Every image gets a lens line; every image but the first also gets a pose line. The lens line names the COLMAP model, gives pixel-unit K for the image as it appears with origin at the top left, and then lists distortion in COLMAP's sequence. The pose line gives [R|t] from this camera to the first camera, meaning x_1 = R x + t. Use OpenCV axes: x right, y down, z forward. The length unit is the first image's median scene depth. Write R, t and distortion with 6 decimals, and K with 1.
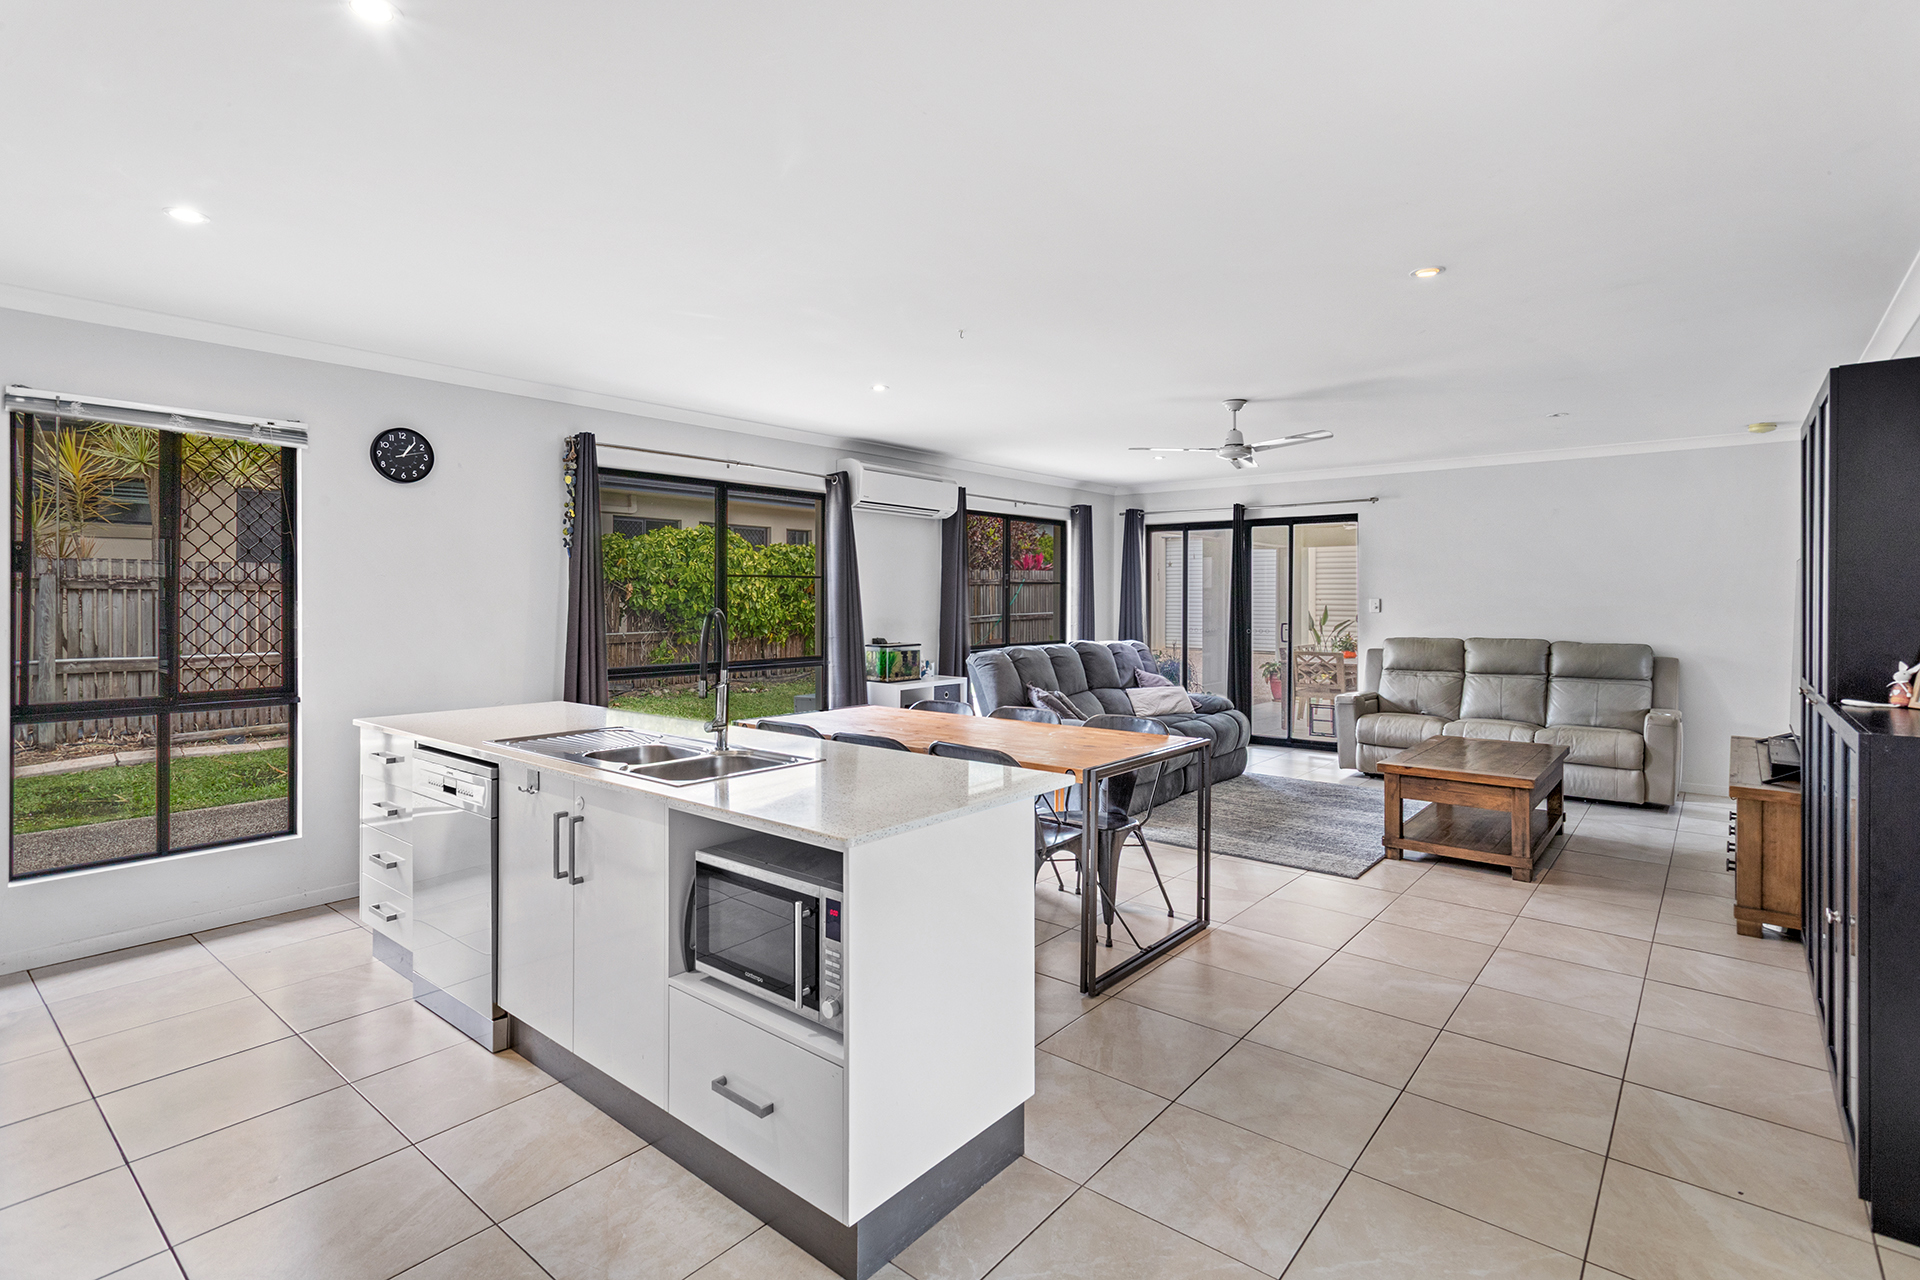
lens RADIAL K [[919.3, 0, 966.6], [0, 919.3, 603.4], [0, 0, 1]] dist [0.004415, 0.000964]
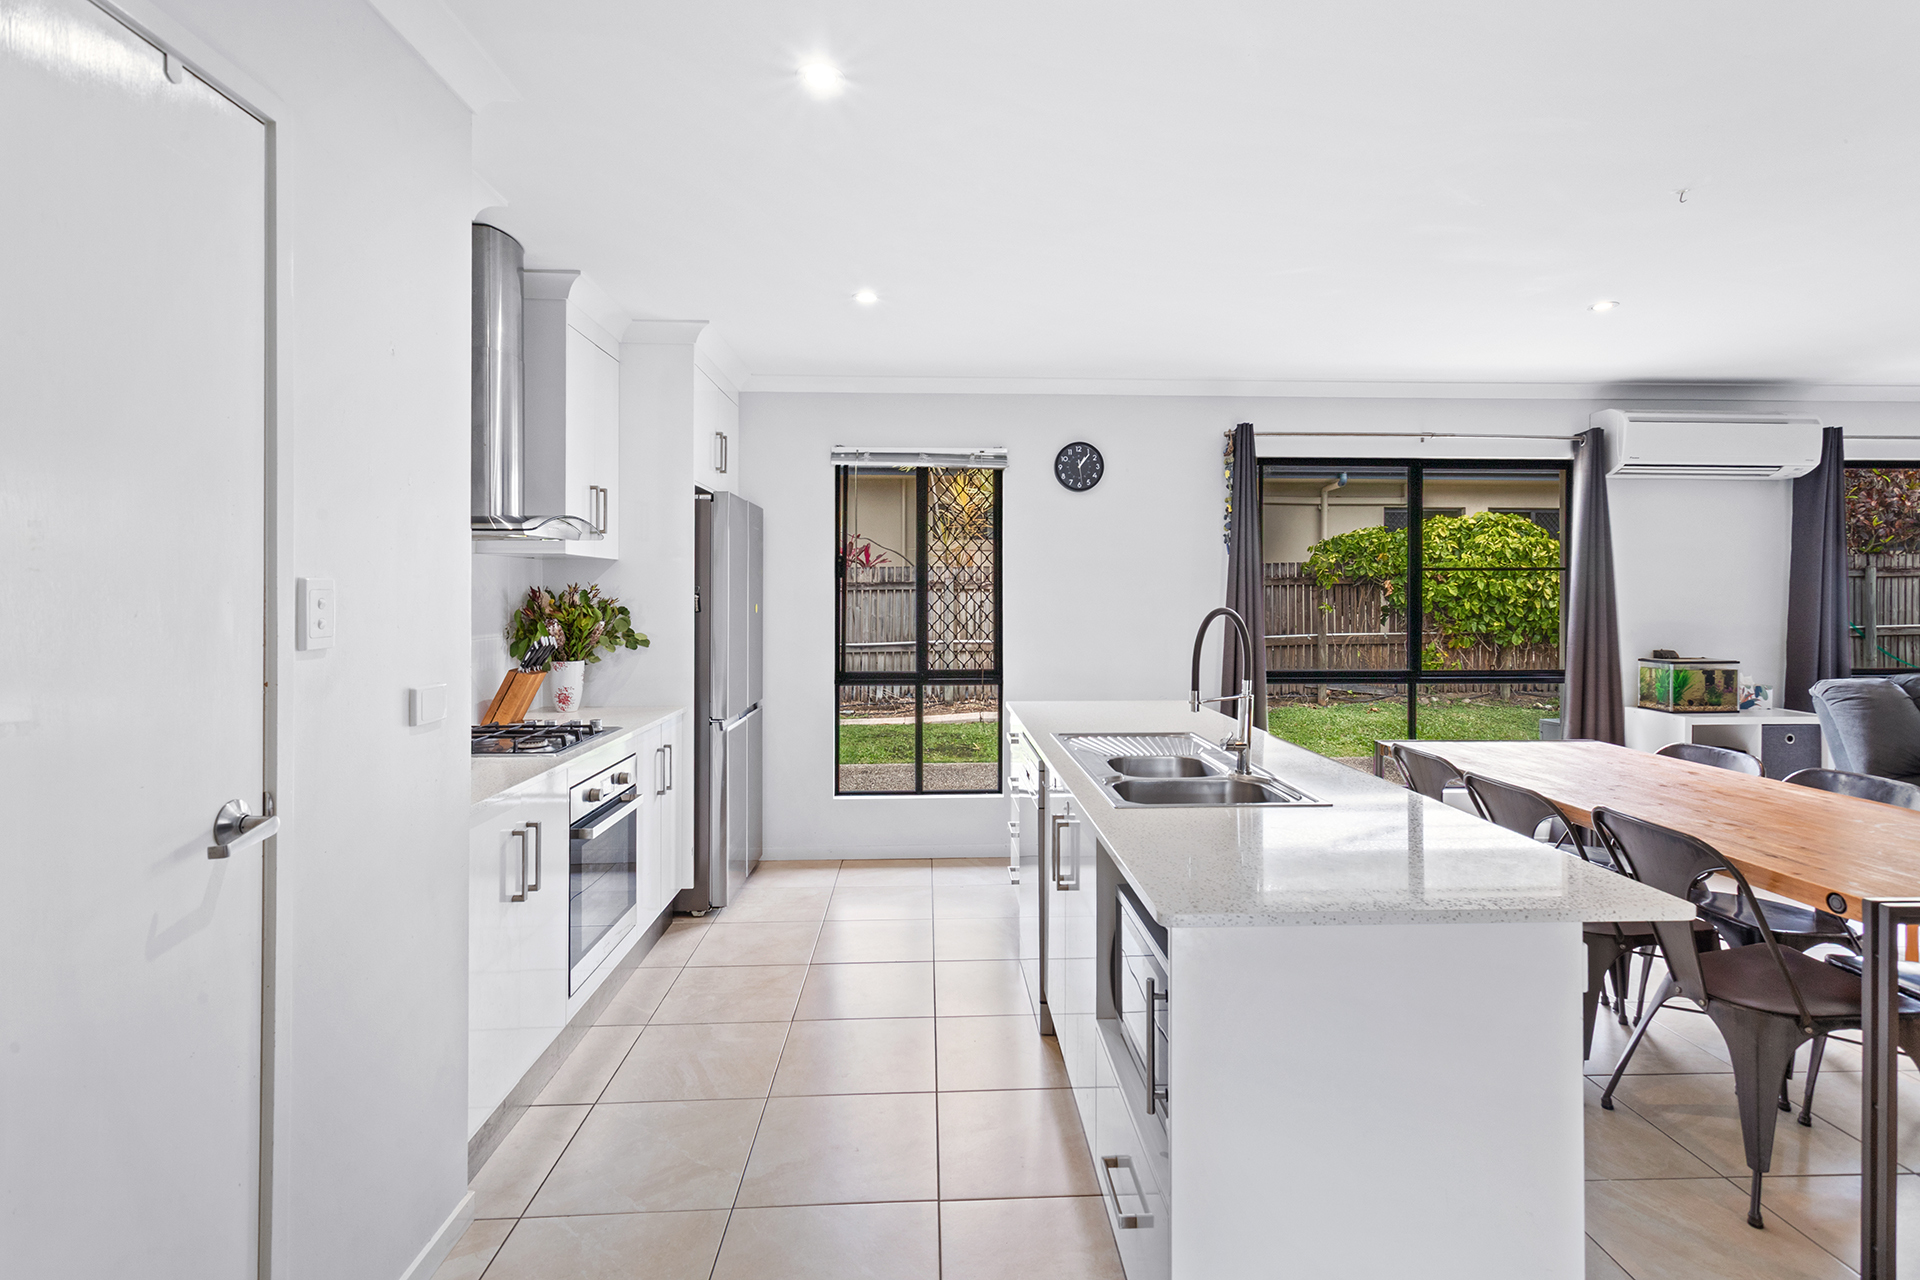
lens RADIAL K [[933.0, 0, 969.9], [0, 933.0, 597.8], [0, 0, 1]] dist [0.005399, 0.001184]
pose [[0.671826, 0.000664, -0.740709, 0.089676], [-0.003493, 0.999991, -0.002271, -0.000225], [0.740701, 0.004113, 0.671822, 0.102855]]
